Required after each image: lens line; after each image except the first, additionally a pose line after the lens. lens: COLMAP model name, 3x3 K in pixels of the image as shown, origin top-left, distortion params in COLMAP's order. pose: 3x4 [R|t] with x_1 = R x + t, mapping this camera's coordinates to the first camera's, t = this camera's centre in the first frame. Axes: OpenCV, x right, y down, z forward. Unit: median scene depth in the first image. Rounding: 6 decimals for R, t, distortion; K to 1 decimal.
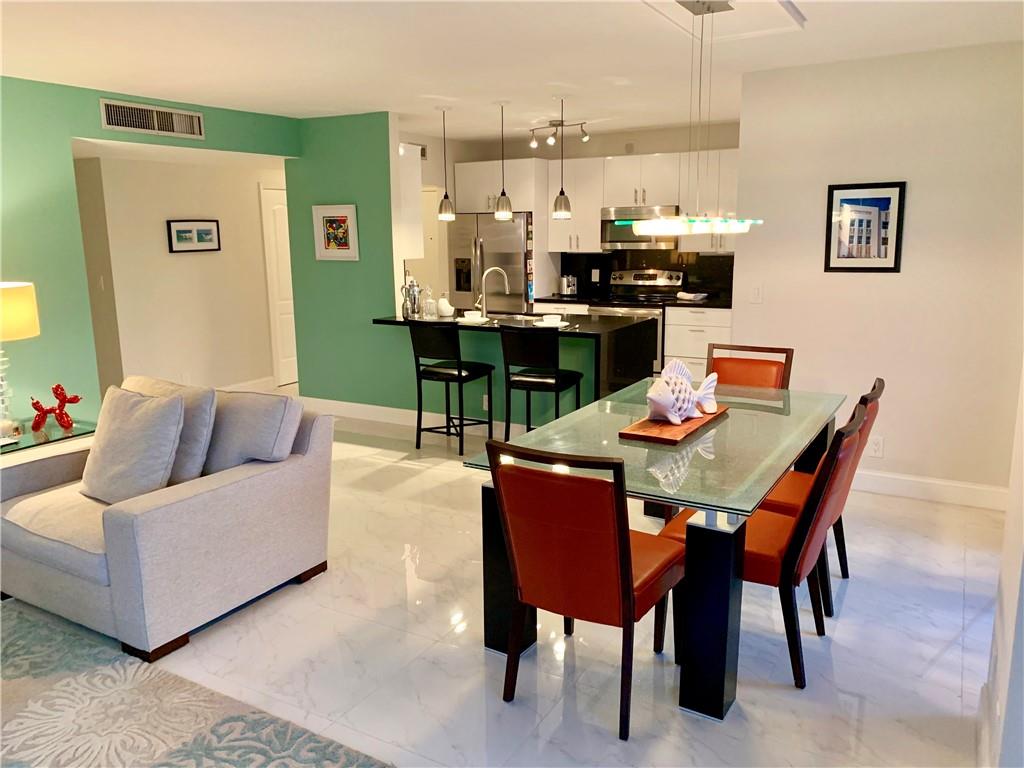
lens RADIAL K [[781.1, 0, 498.5], [0, 781.1, 382.3], [0, 0, 1]] dist [0.005930, -0.009072]
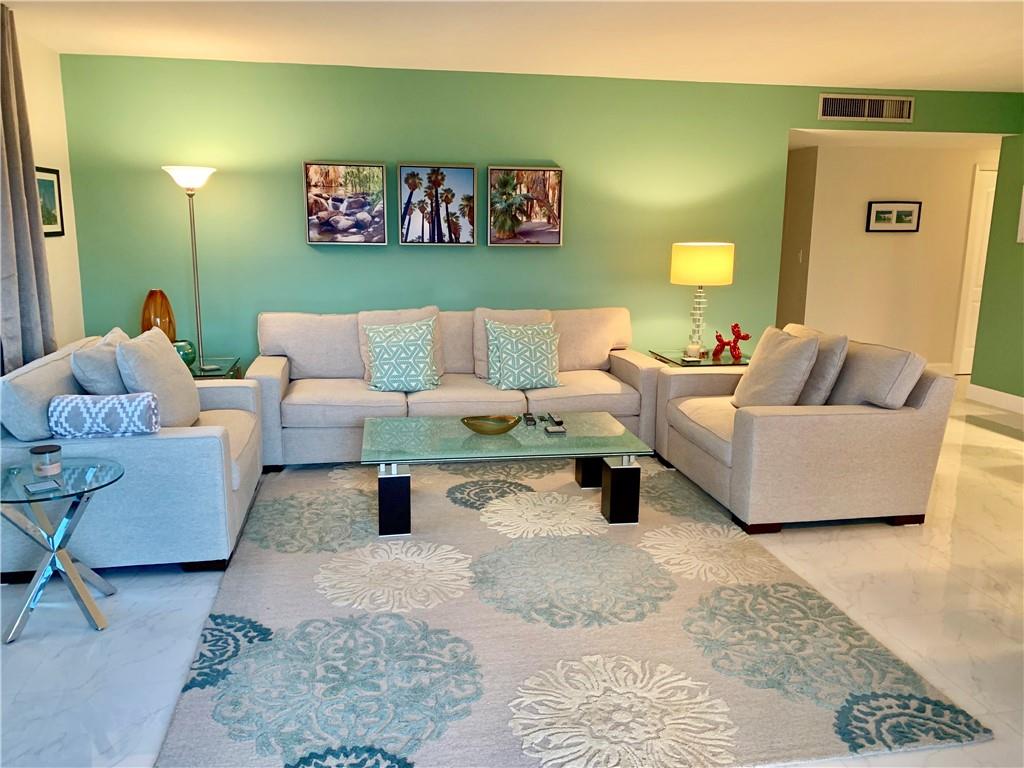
lens RADIAL K [[776.8, 0, 498.8], [0, 776.8, 380.1], [0, 0, 1]] dist [0.010857, -0.014909]
pose [[0.643646, 0.166650, -0.746959, 0.153577], [-0.161558, 0.983596, 0.080232, 0.053624], [0.748077, 0.069036, 0.660011, -0.127828]]
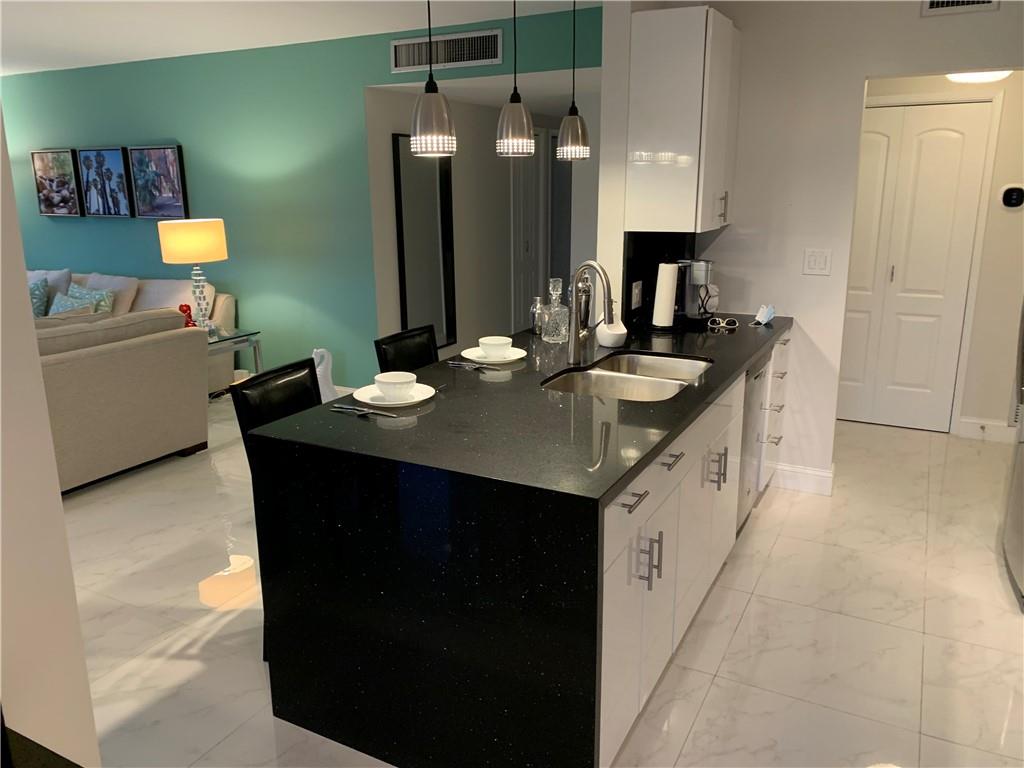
lens RADIAL K [[781.1, 0, 498.5], [0, 781.1, 382.3], [0, 0, 1]] dist [0.005930, -0.009072]
pose [[0.049248, 0.257616, -0.964991, 0.698660], [-0.183384, 0.952071, 0.244808, -0.271216], [0.981807, 0.164908, 0.094130, 1.374652]]
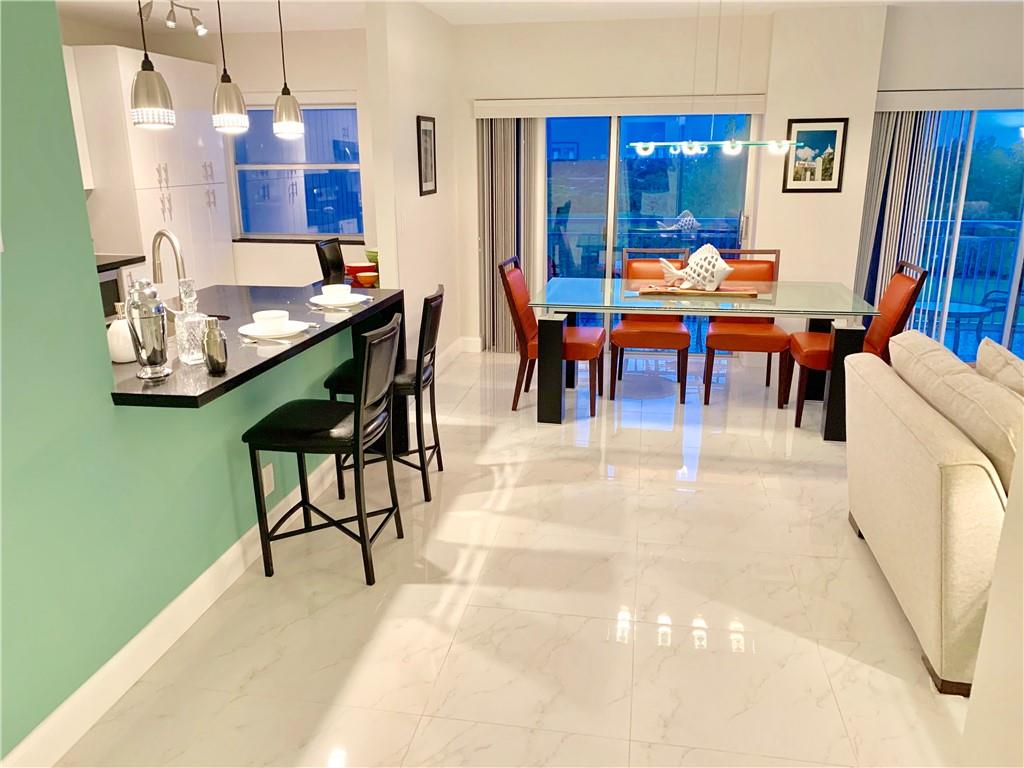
lens RADIAL K [[781.1, 0, 498.5], [0, 781.1, 382.3], [0, 0, 1]] dist [0.005930, -0.009072]
pose [[-0.353143, -0.233458, 0.905973, -0.811514], [0.187038, 0.931199, 0.312865, -0.262278], [-0.916682, 0.279938, -0.285181, 1.474484]]
